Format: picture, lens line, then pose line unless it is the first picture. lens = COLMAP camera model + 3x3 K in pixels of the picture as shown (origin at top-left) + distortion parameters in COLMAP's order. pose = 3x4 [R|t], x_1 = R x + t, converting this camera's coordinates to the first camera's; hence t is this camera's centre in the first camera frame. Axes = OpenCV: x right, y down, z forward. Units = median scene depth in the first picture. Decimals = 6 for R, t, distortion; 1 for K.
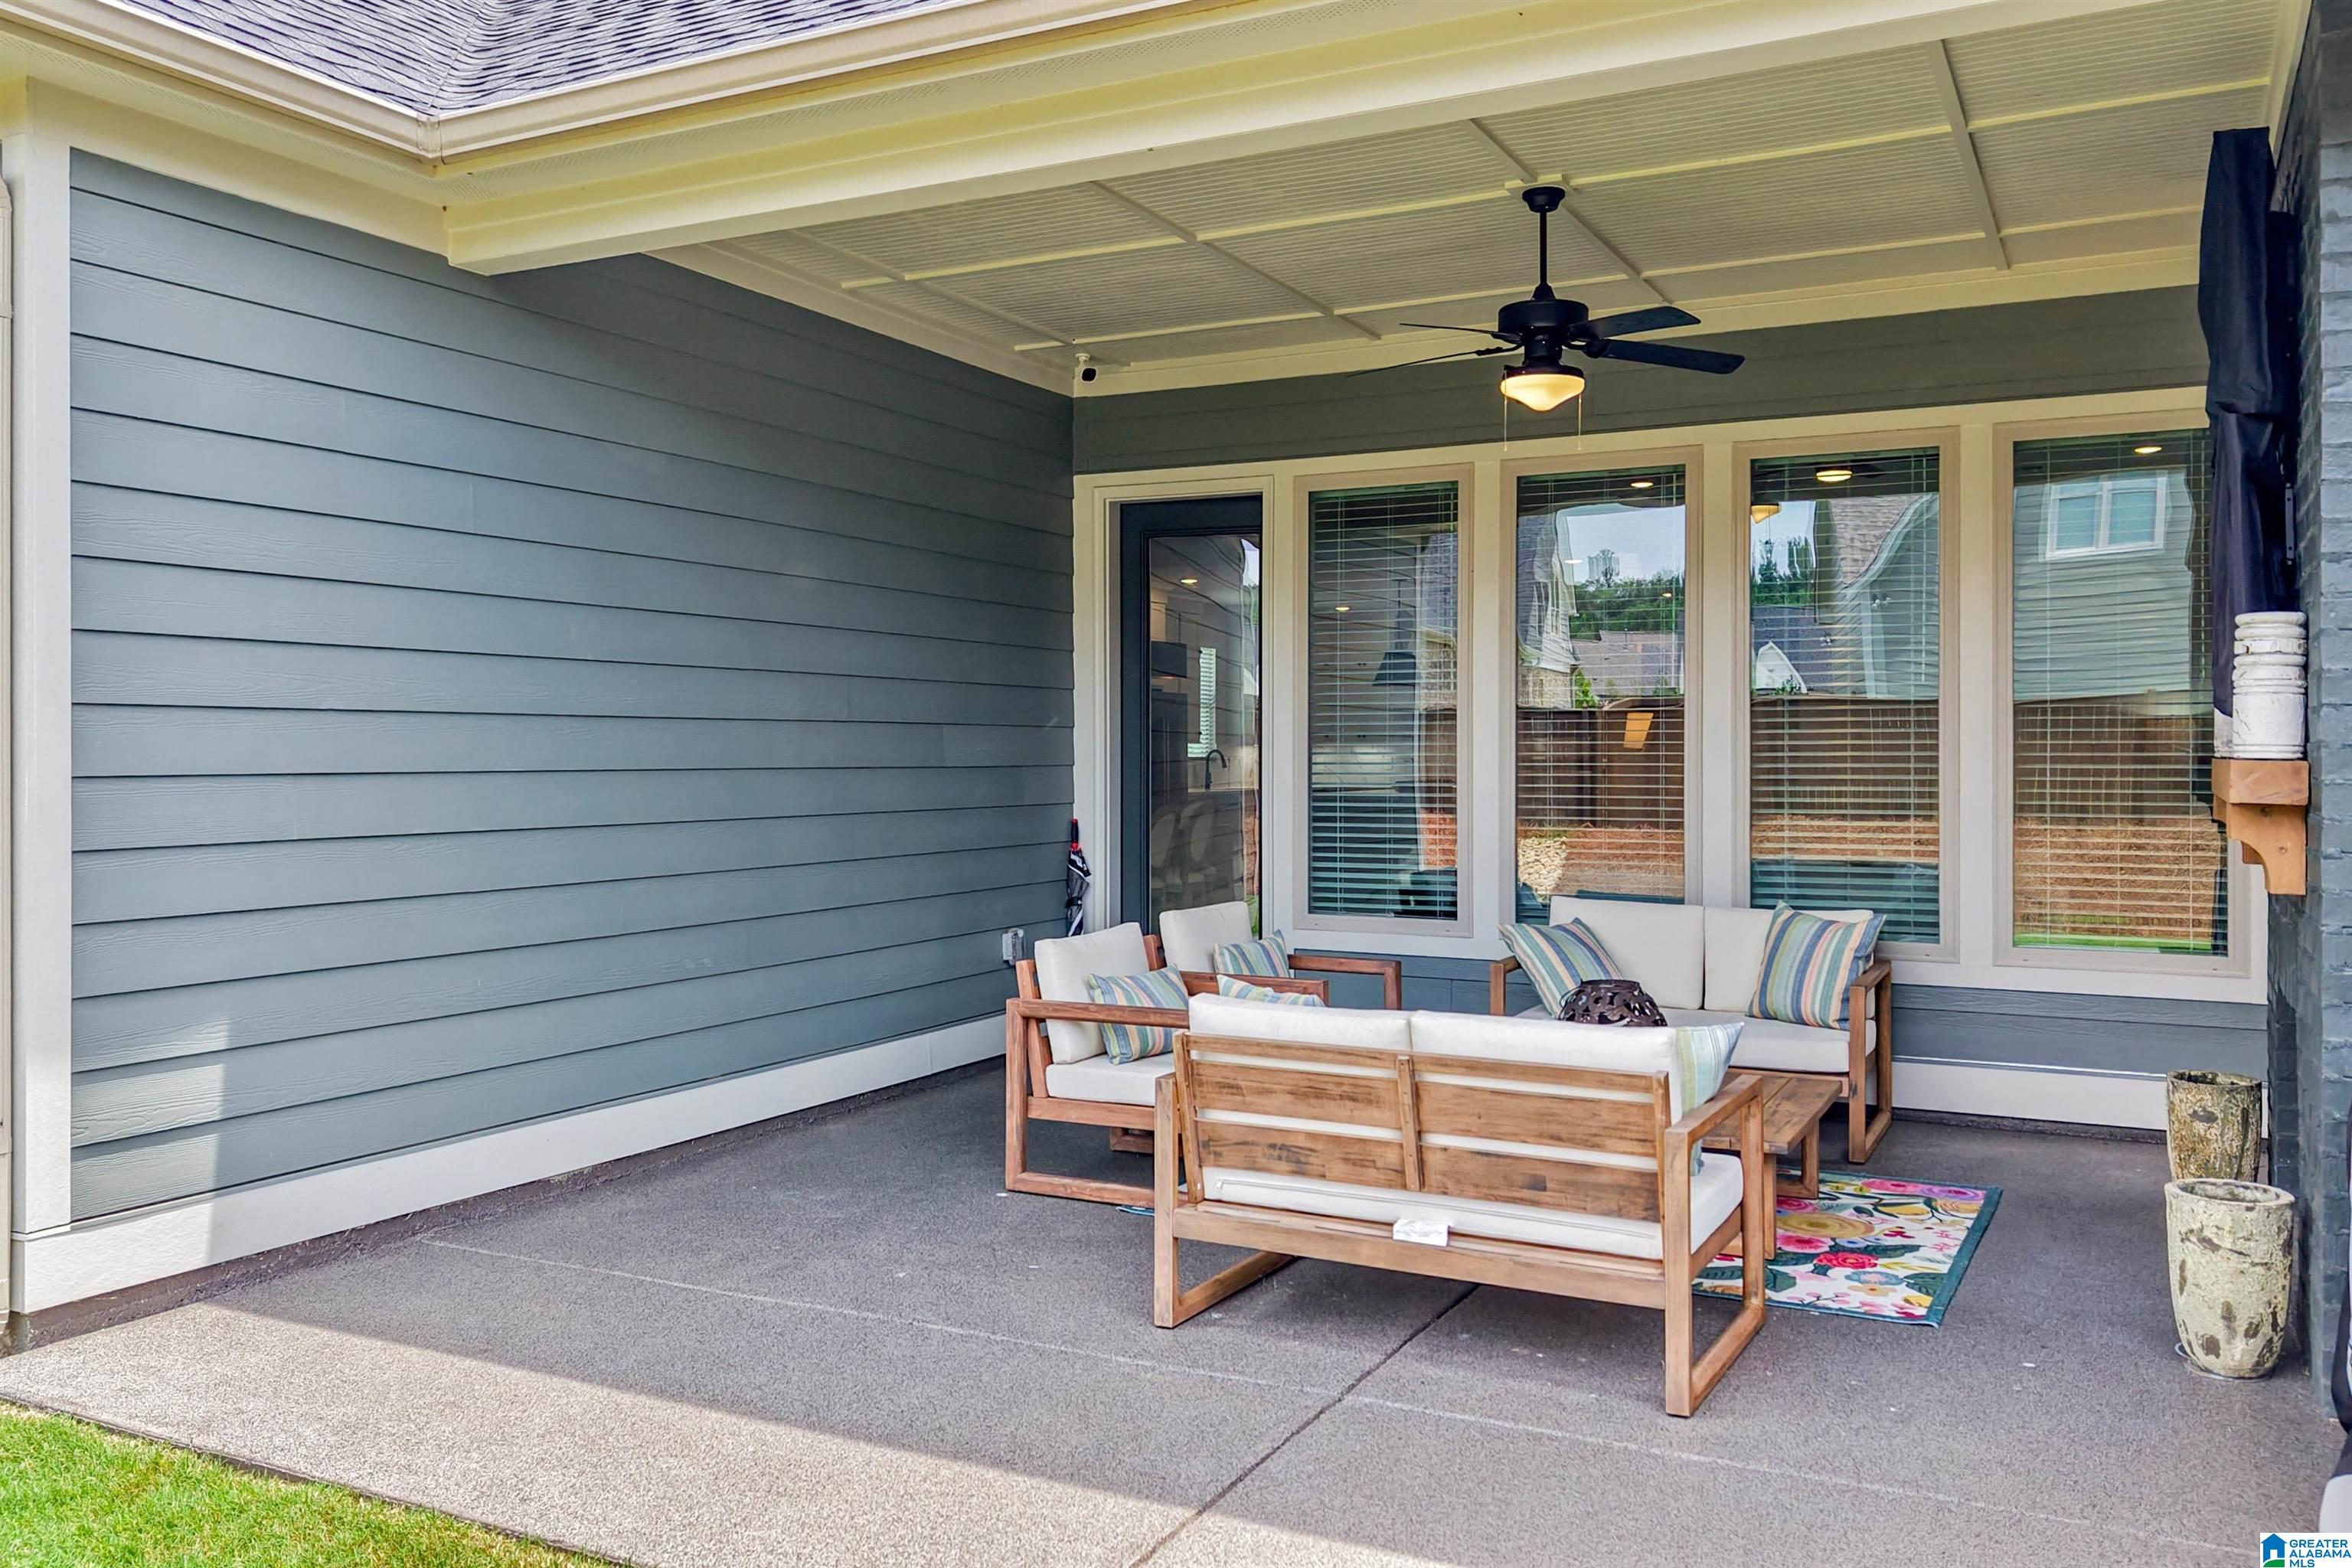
lens RADIAL K [[1873.3, 0, 1178.4], [0, 1873.3, 771.0], [0, 0, 1]] dist [0.030009, -0.015533]
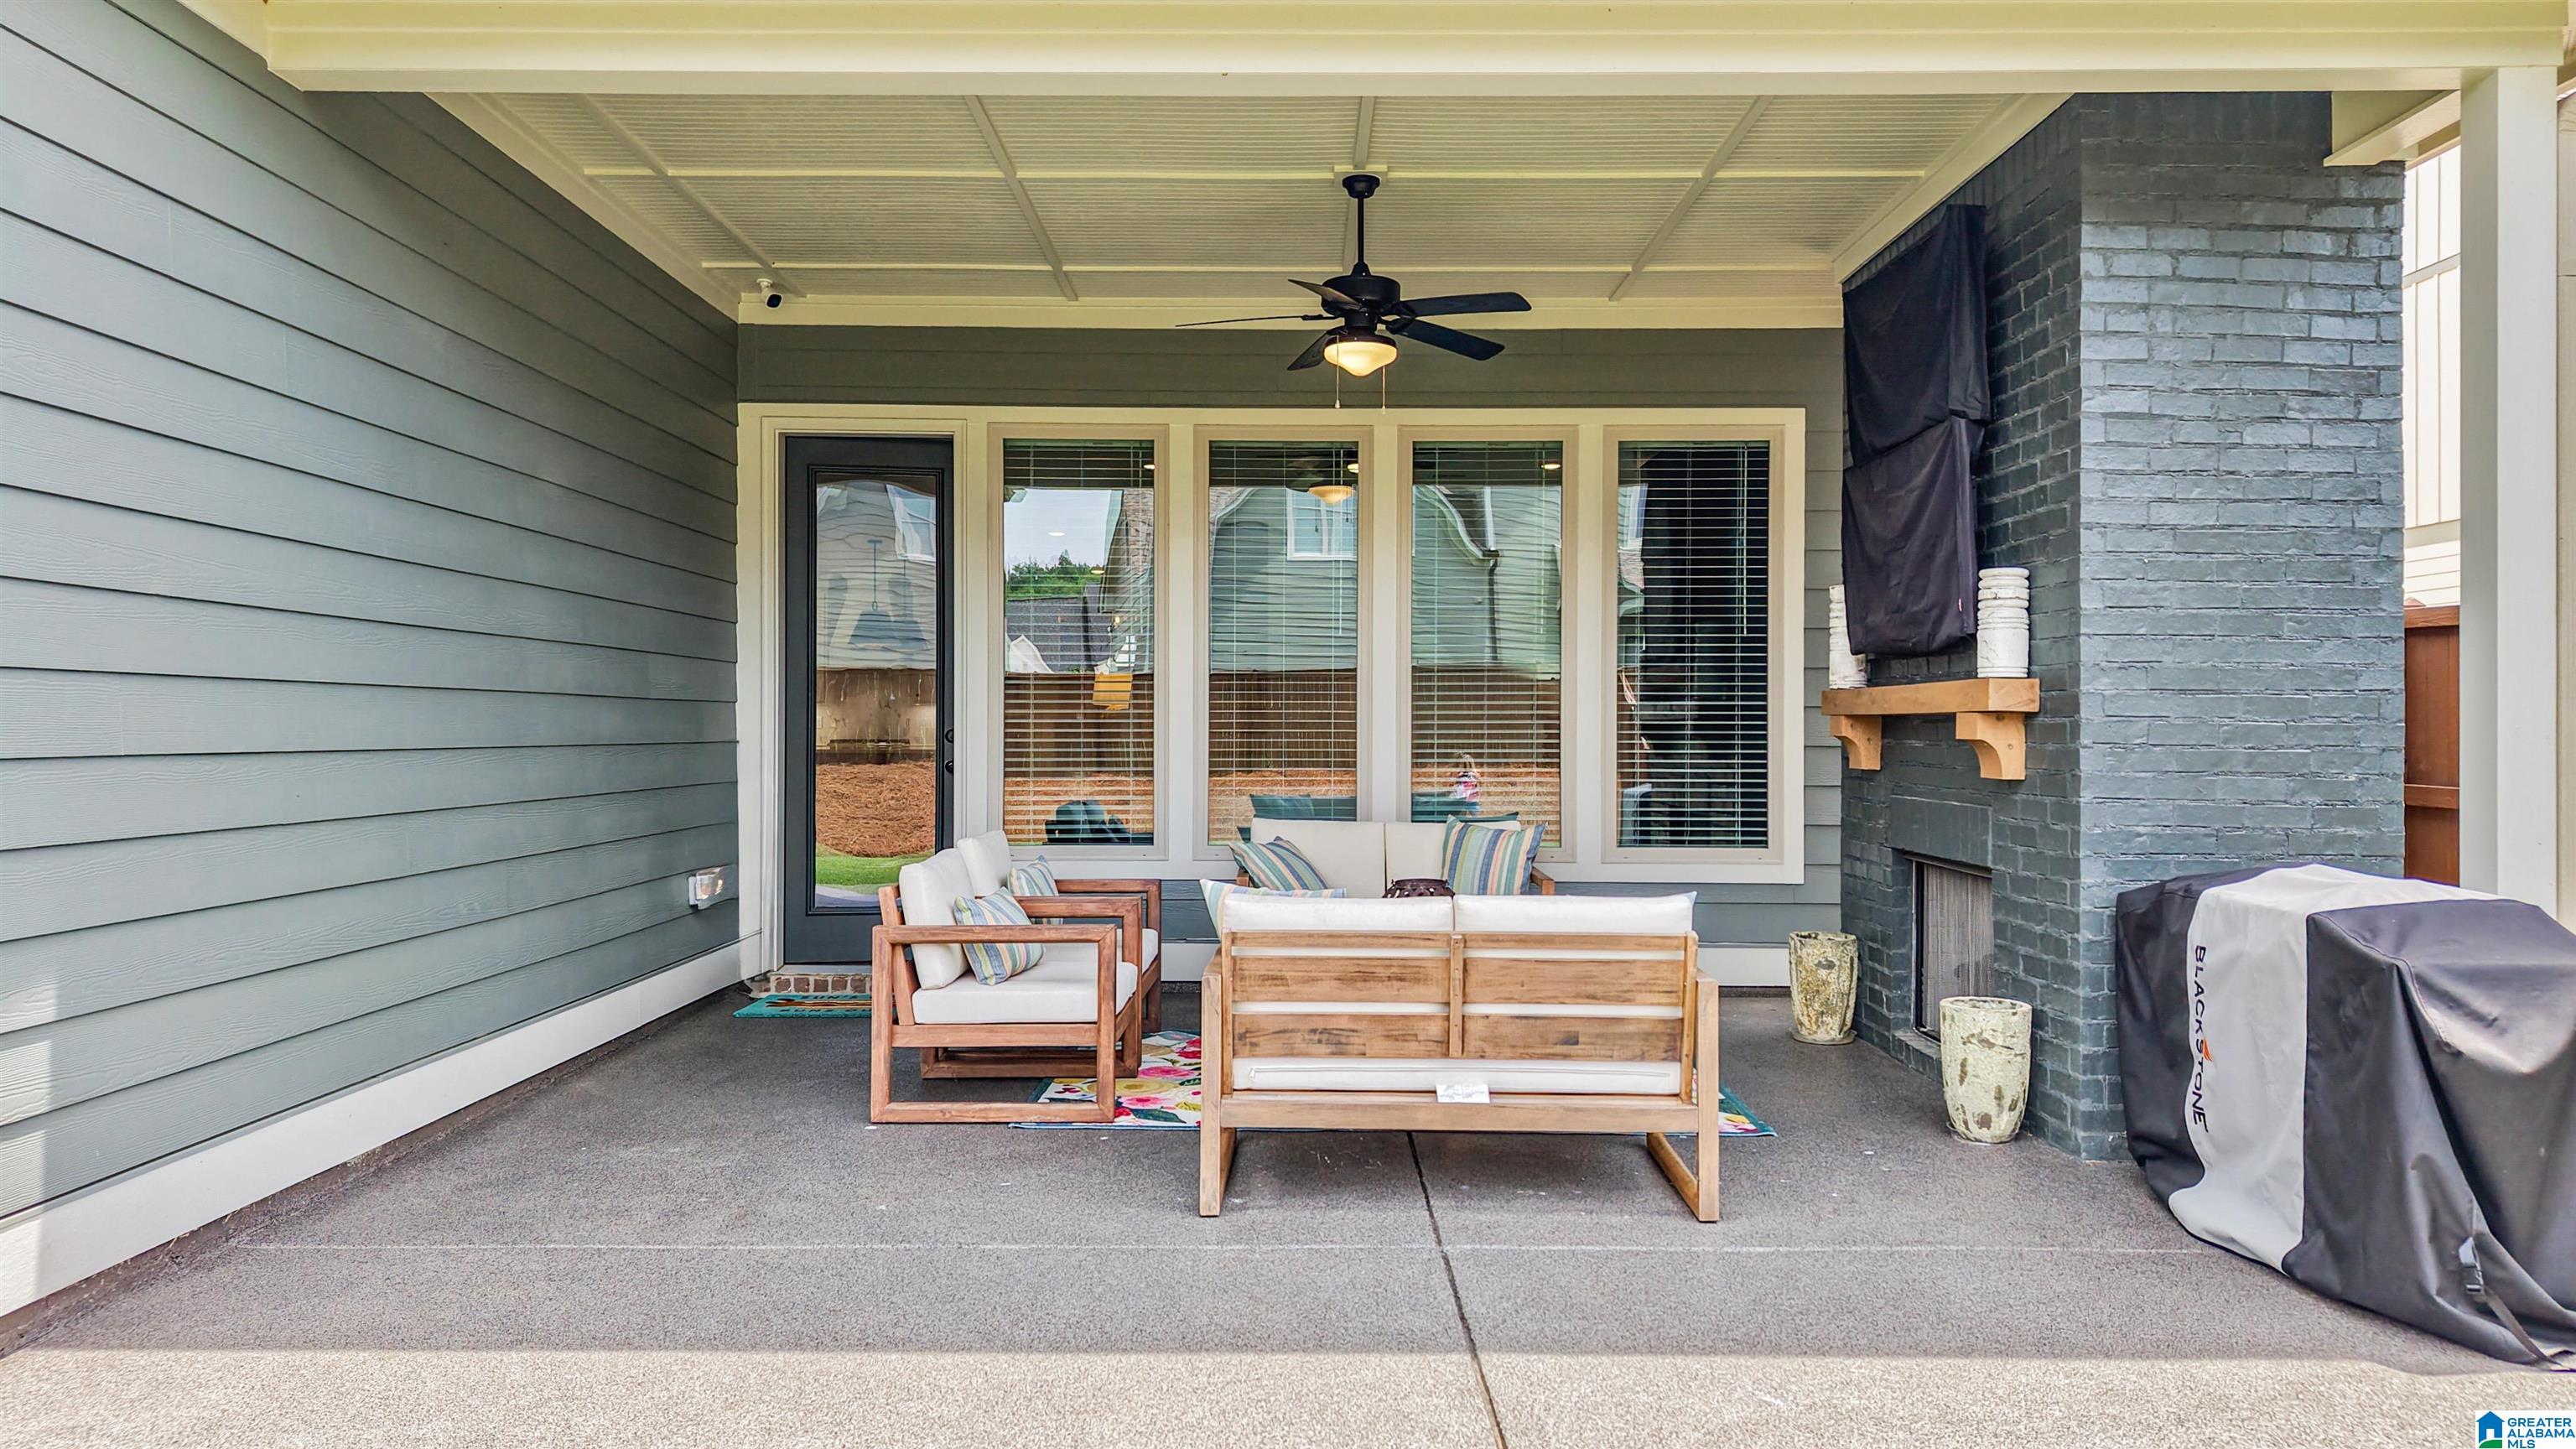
lens RADIAL K [[1737.2, 0, 1288.0], [0, 1737.2, 724.5], [0, 0, 1]] dist [0.024232, -0.007468]
pose [[0.887886, 0.003095, 0.460053, -0.412616], [0.002153, 0.999938, -0.010881, 0.036642], [-0.460059, 0.010652, 0.887825, 0.128850]]
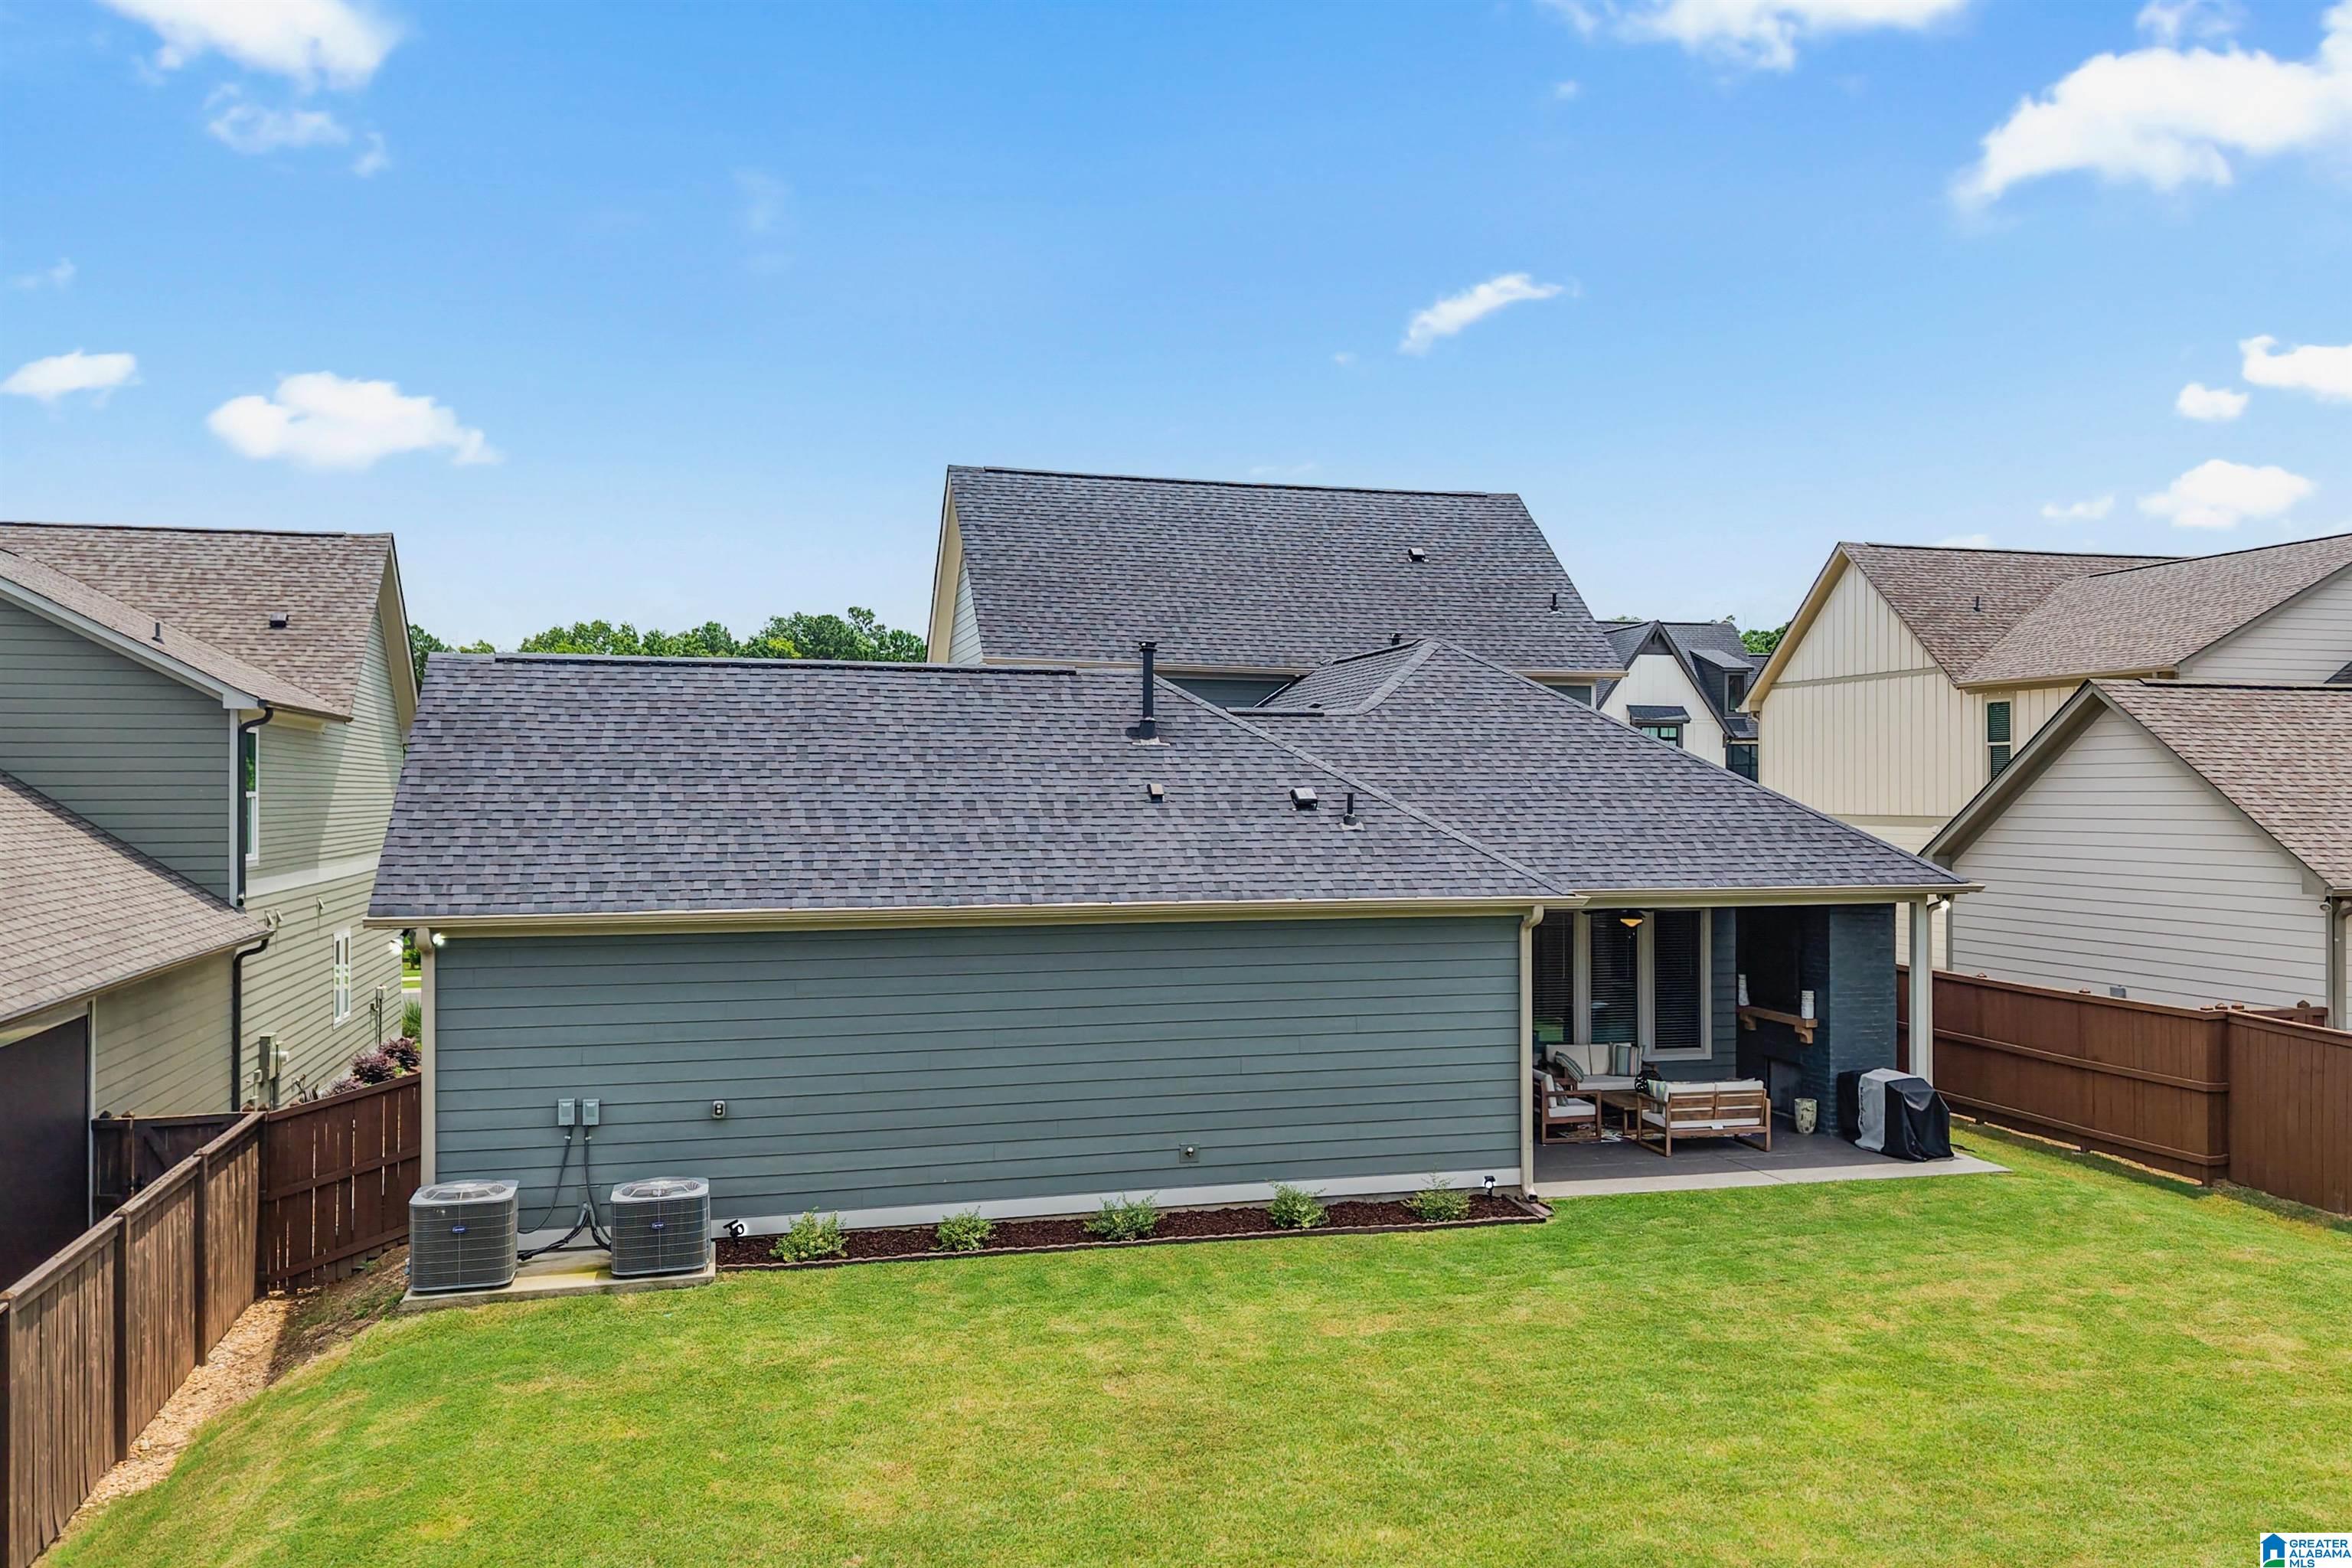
lens RADIAL K [[1896.5, 0, 1176.0], [0, 1896.5, 784.0], [0, 0, 1]] dist [-0.002730, -0.004477]
pose [[0.752110, 0.000183, 0.659038, -4.045943], [0.008514, 0.999914, -0.009994, -0.594293], [-0.658983, 0.013127, 0.752043, -1.752389]]
